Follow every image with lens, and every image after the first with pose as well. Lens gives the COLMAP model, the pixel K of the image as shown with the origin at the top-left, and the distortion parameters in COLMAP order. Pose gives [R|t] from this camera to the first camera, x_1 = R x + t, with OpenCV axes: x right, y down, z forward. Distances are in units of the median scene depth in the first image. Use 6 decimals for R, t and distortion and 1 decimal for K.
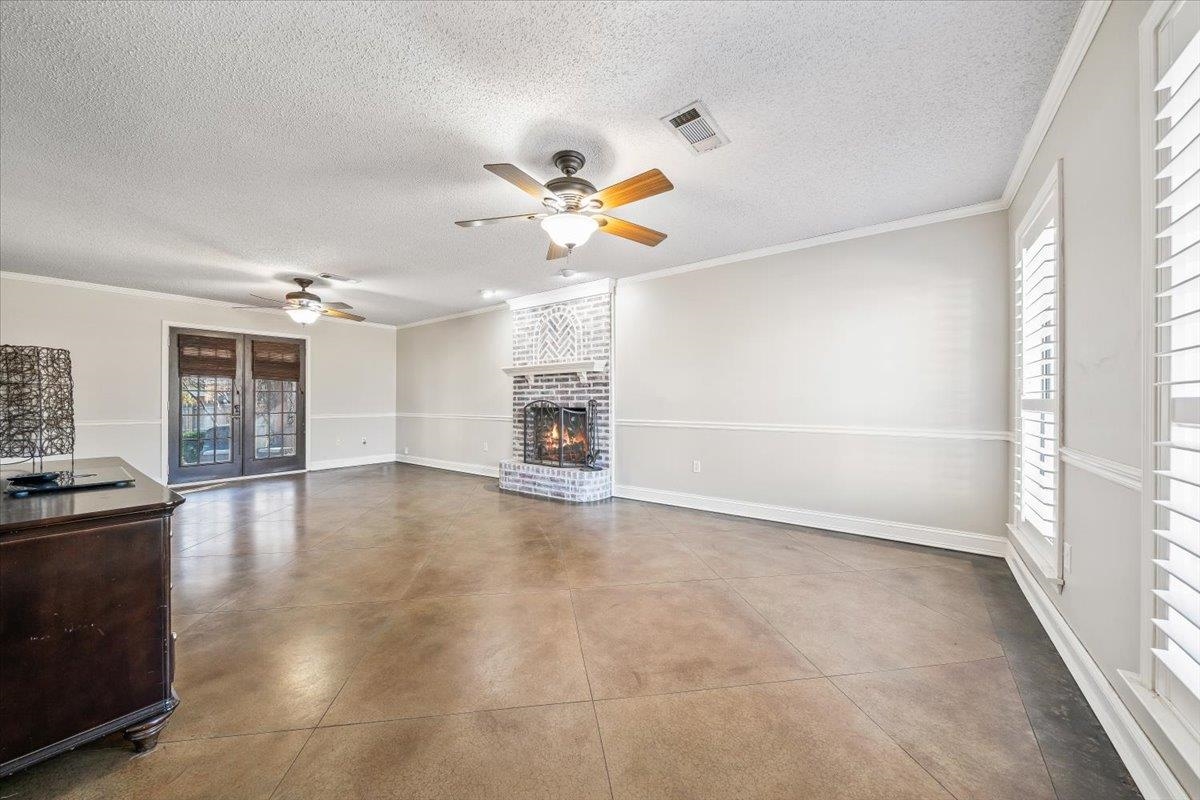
lens RADIAL K [[425.0, 0, 598.2], [0, 425.0, 404.8], [0, 0, 1]] dist [-0.010236, -0.000060]
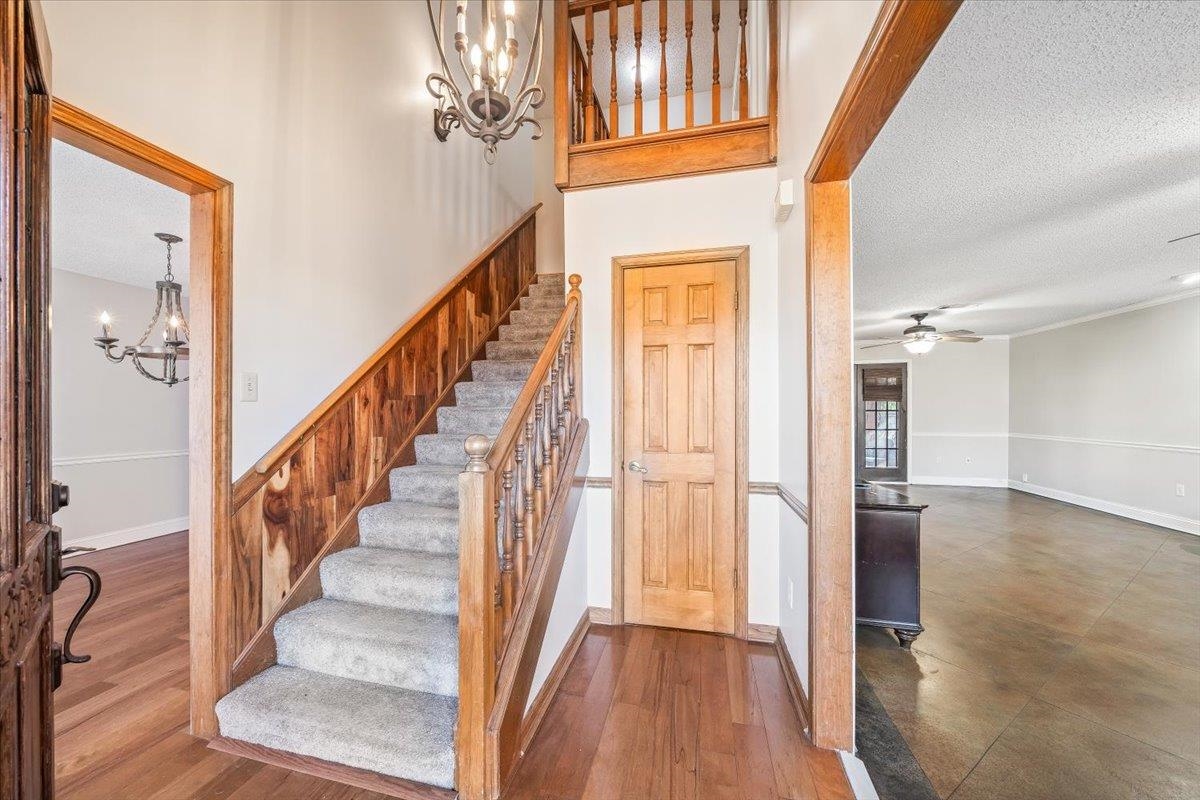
lens RADIAL K [[433.3, 0, 598.2], [0, 433.3, 403.3], [0, 0, 1]] dist [-0.010831, -0.000048]
pose [[0.406064, -0.010832, -0.913780, -0.001968], [-0.006842, 0.999866, -0.014893, -0.029788], [0.913819, 0.012299, 0.405936, -0.190283]]
